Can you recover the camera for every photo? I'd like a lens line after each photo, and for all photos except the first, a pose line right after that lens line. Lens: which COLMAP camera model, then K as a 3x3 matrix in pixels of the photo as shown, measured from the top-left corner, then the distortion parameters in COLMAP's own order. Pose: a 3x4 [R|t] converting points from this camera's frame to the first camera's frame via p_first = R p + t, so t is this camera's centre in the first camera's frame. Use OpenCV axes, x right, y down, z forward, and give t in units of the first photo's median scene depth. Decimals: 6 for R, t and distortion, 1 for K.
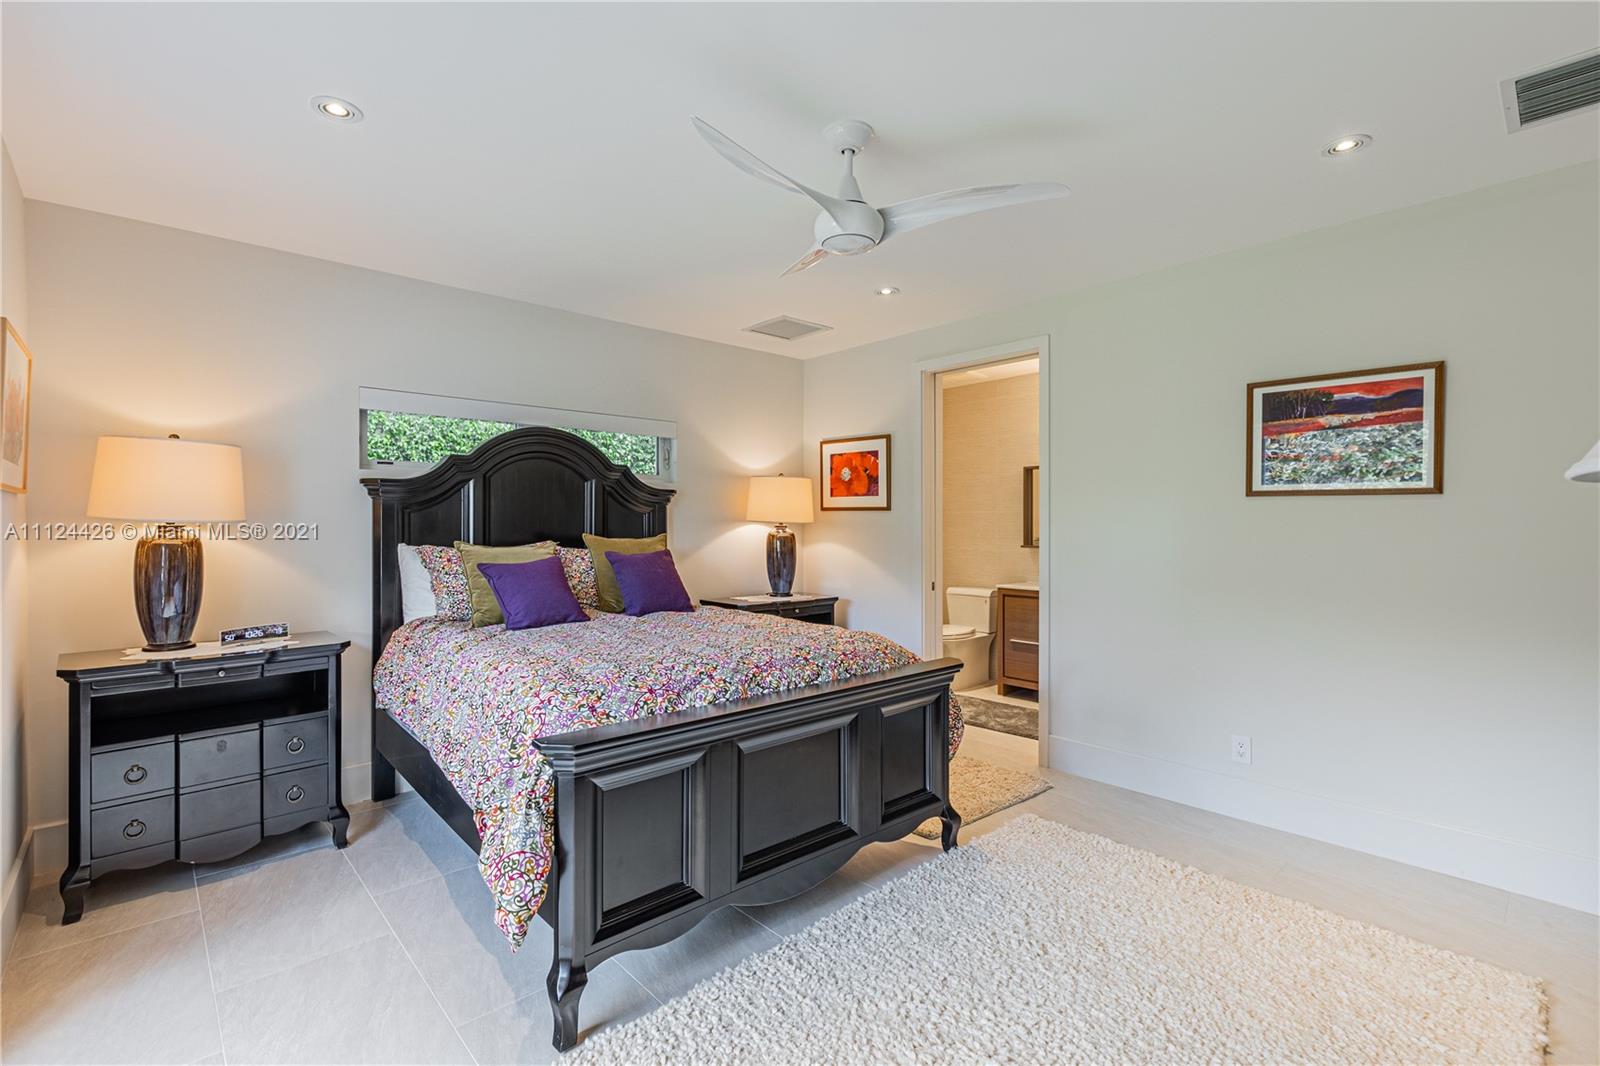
lens RADIAL K [[795.7, 0, 800.0], [0, 795.7, 533.0], [0, 0, 1]] dist [0.200421, 0.000159]
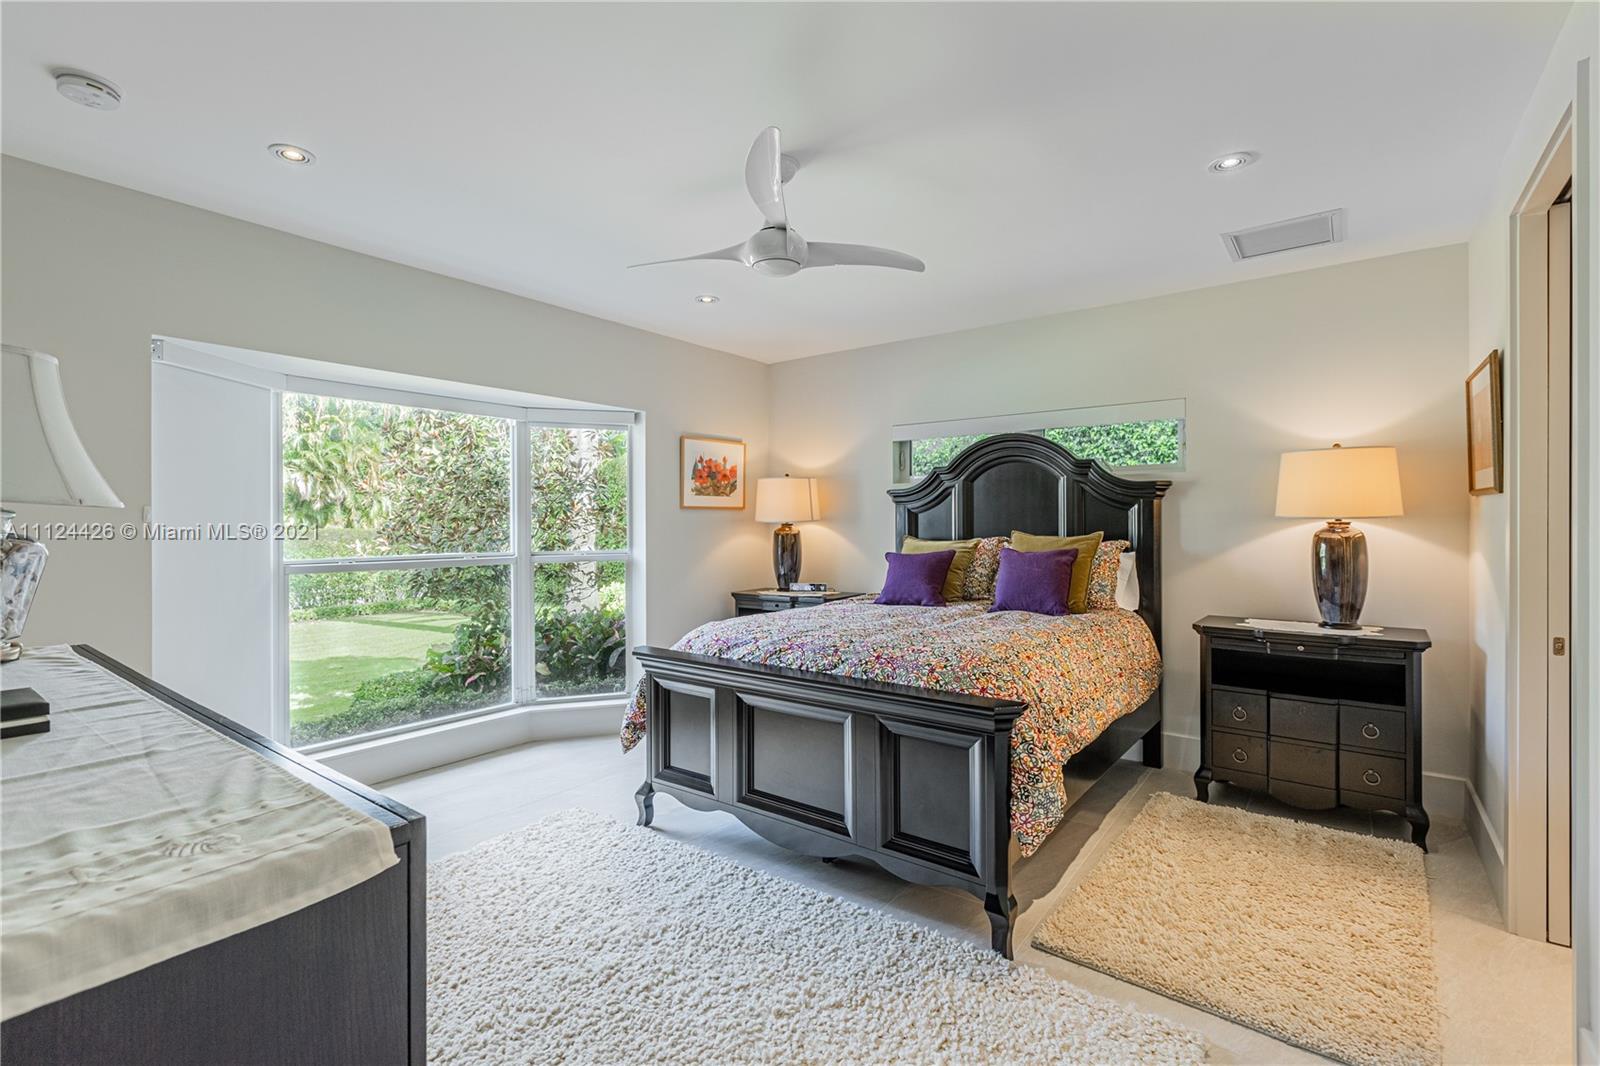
lens RADIAL K [[731.3, 0, 793.7], [0, 731.3, 527.4], [0, 0, 1]] dist [0.003343, 0.000348]
pose [[0.143377, 0.003691, -0.989661, 0.236710], [-0.004964, 0.999983, 0.003011, -0.001919], [0.989656, 0.004481, 0.143393, 0.206470]]
